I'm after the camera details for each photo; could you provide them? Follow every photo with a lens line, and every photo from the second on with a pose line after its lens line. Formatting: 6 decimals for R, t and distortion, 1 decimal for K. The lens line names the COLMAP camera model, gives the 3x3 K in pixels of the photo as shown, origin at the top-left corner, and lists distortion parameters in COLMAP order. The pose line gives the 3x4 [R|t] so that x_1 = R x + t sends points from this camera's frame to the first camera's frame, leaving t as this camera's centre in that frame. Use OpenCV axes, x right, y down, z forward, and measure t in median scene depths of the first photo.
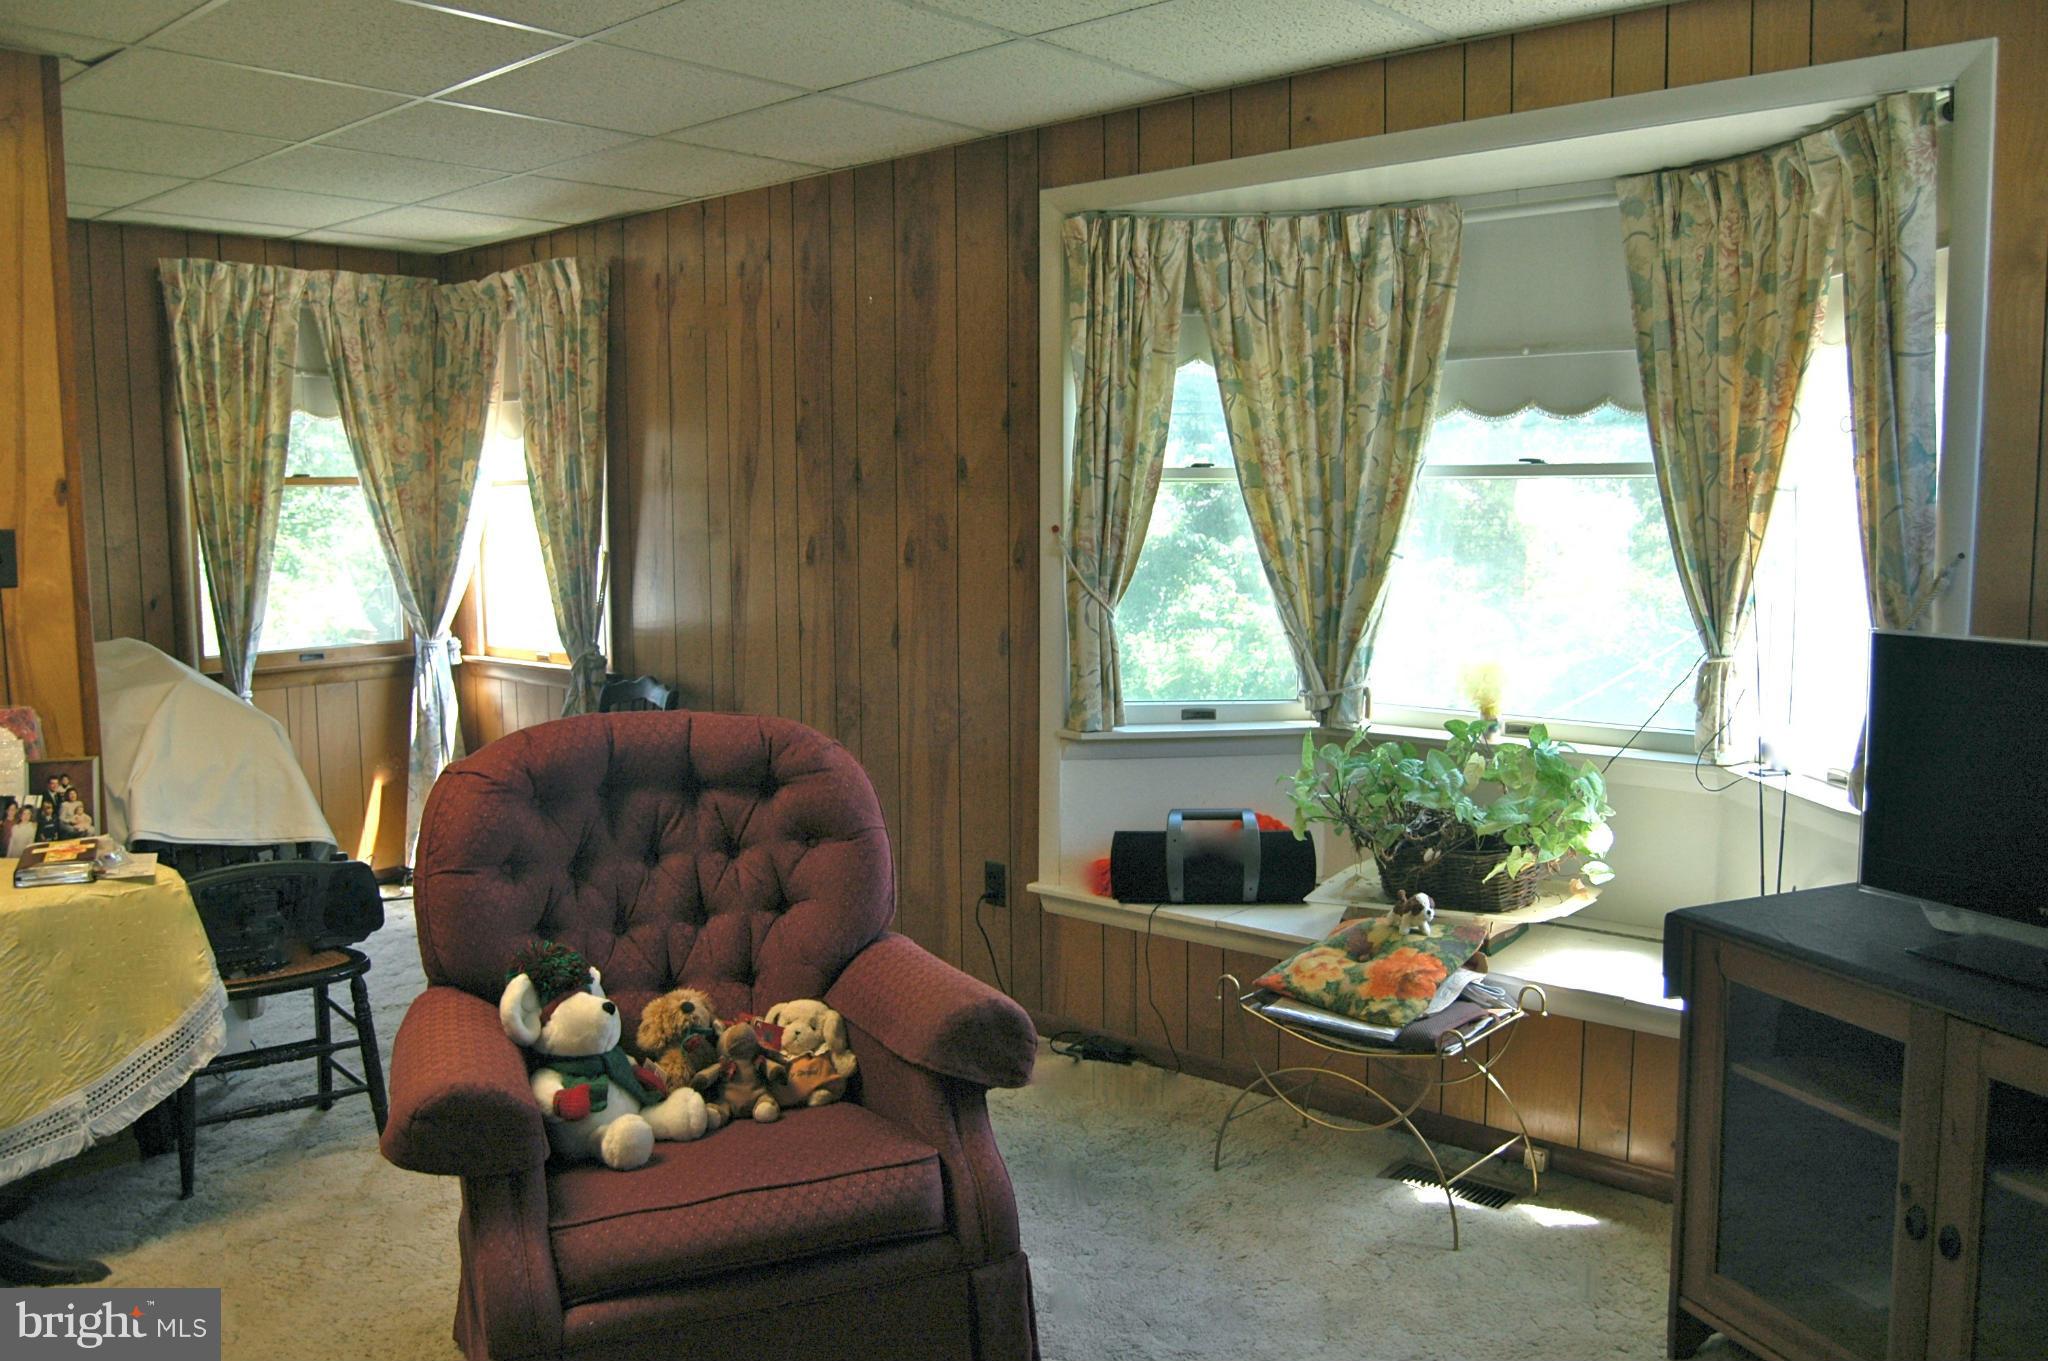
lens RADIAL K [[1601.8, 0, 1024.0], [0, 1601.8, 680.5], [0, 0, 1]] dist [-0.102455, 0.042111]
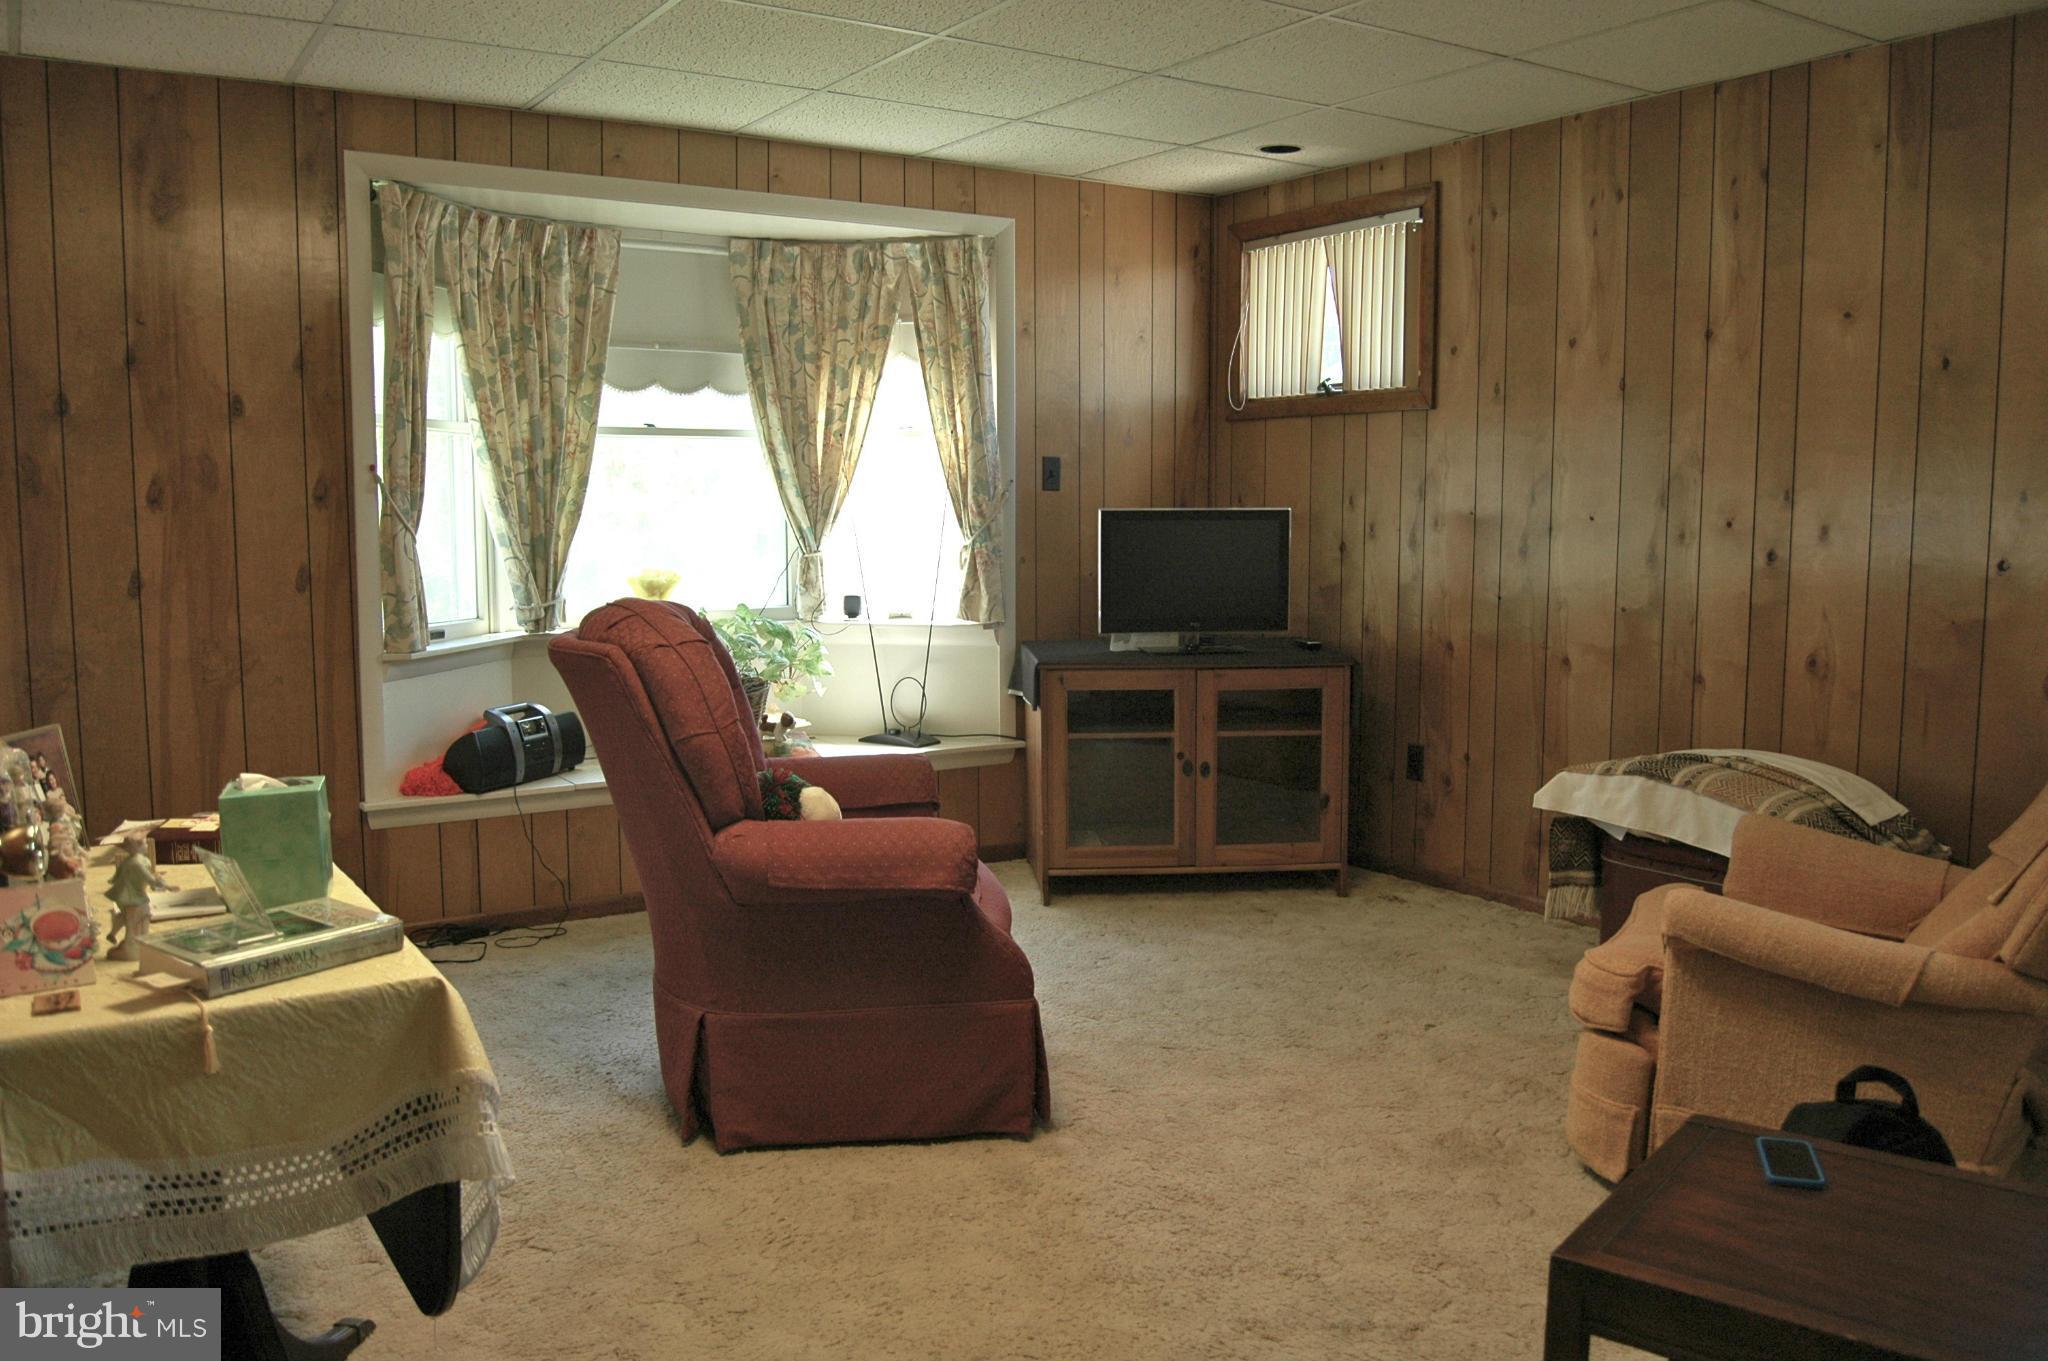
lens RADIAL K [[1601.8, 0, 1024.0], [0, 1601.8, 680.5], [0, 0, 1]] dist [-0.102455, 0.042111]
pose [[0.276234, -0.094931, 0.956391, -0.947369], [0.106107, 0.992039, 0.067823, 0.024071], [-0.955215, 0.082744, 0.284108, 0.309519]]
